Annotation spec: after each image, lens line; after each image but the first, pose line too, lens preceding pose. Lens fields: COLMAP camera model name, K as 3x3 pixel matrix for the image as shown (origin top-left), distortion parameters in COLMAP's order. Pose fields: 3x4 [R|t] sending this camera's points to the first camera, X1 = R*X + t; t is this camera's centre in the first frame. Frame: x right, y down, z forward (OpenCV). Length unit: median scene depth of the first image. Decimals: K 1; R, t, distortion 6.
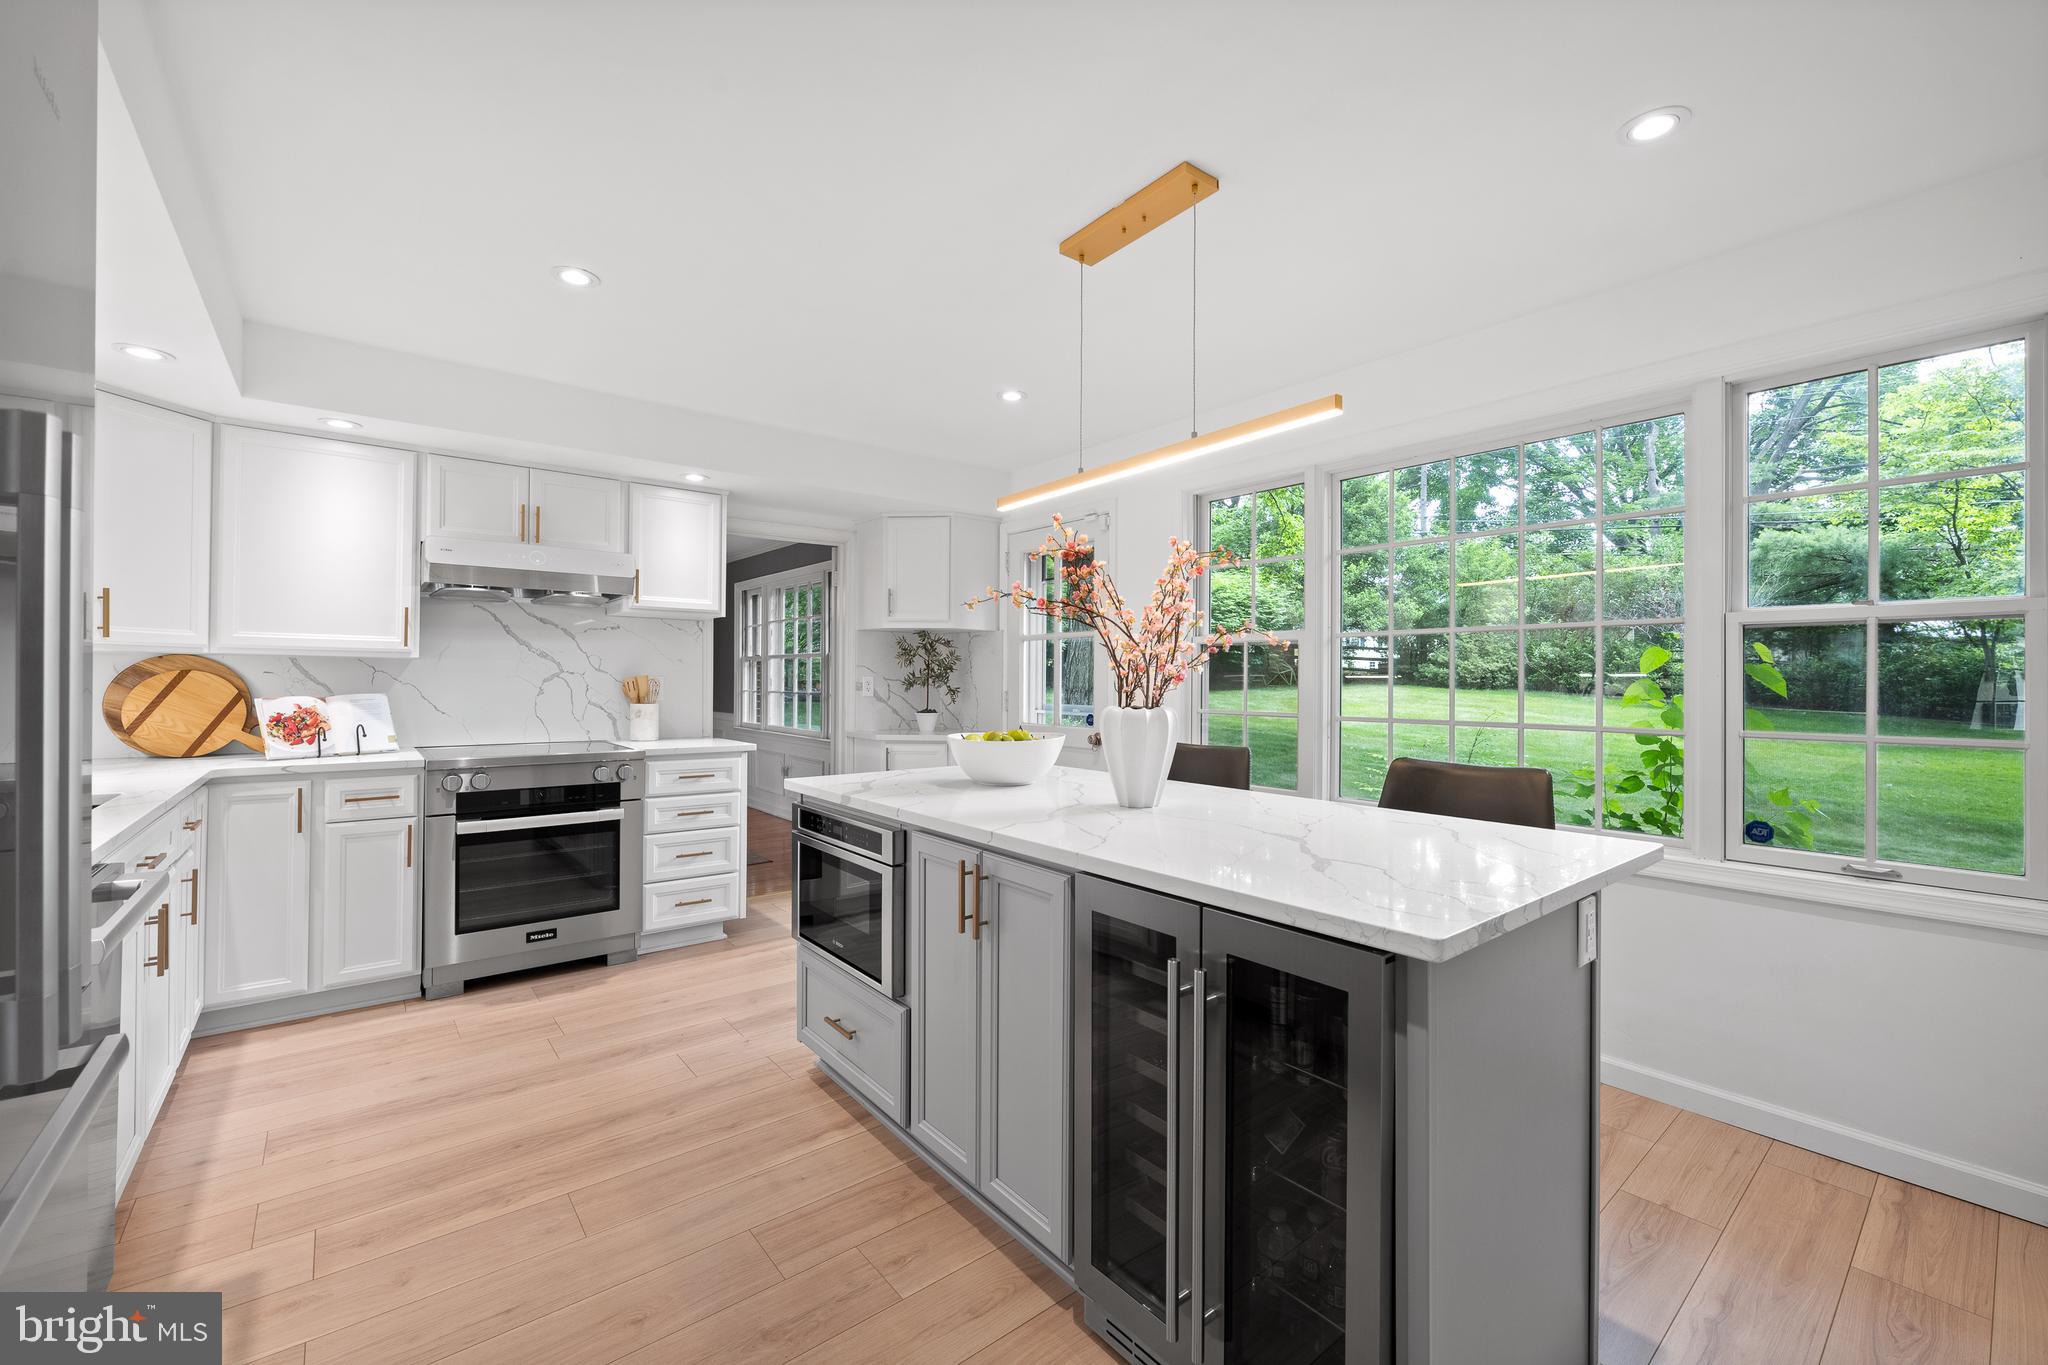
lens RADIAL K [[844.9, 0, 1024.0], [0, 844.9, 682.5], [0, 0, 1]] dist [-0.001054, 0.000009]
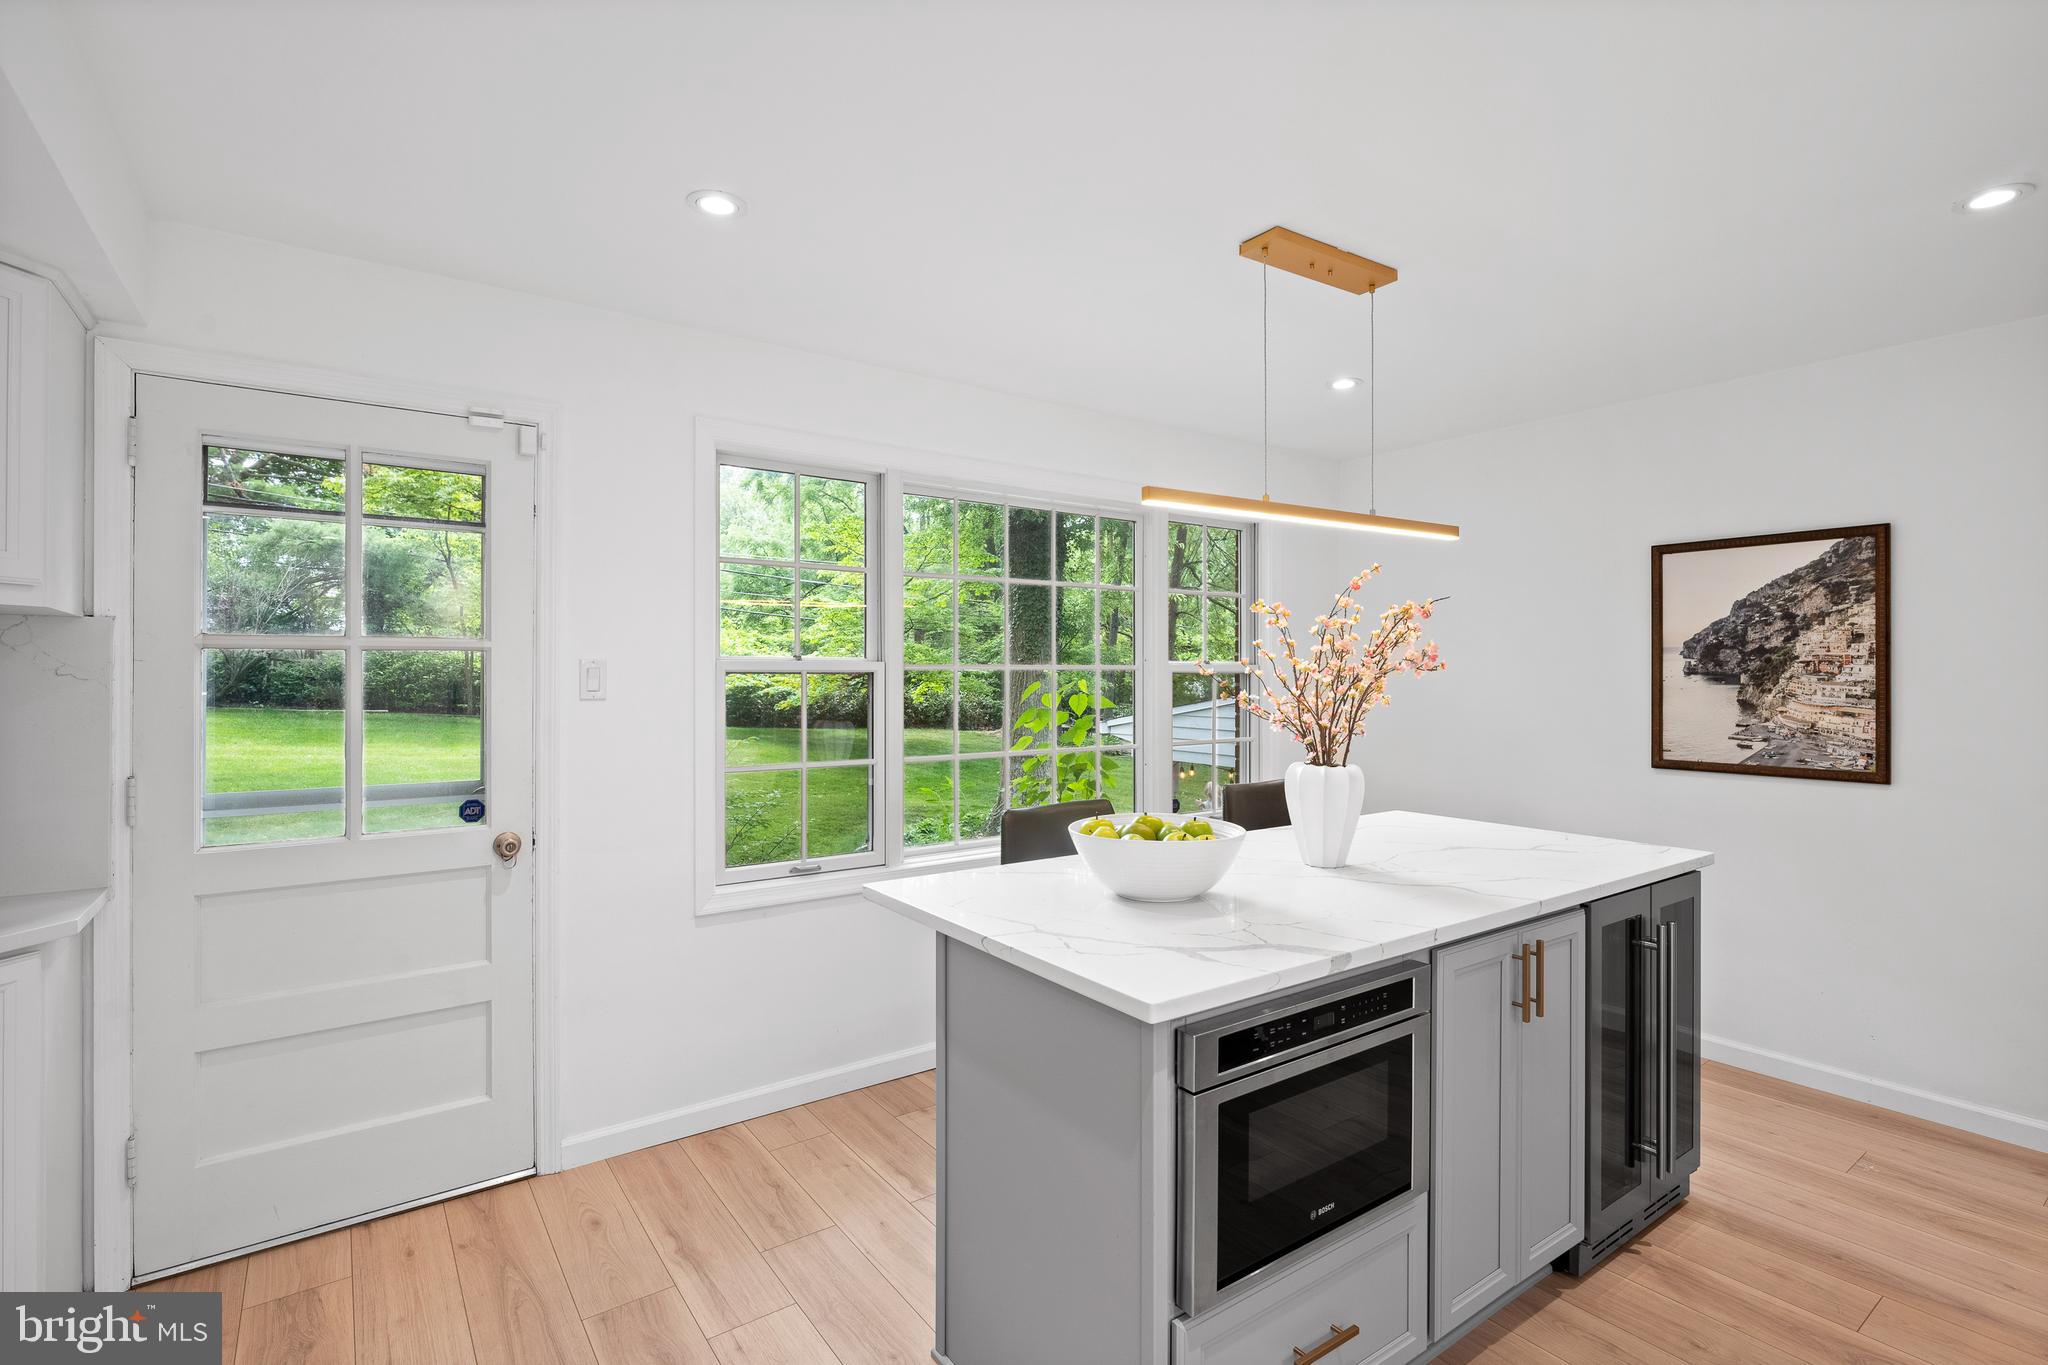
lens RADIAL K [[1051.6, 0, 1024.0], [0, 1051.6, 682.5], [0, 0, 1]] dist [0.032950, 0.000144]
pose [[0.037402, -0.017125, 0.999154, -0.691729], [0.000783, 0.999853, 0.017108, -0.054486], [-0.999300, 0.000143, 0.037410, 0.804418]]
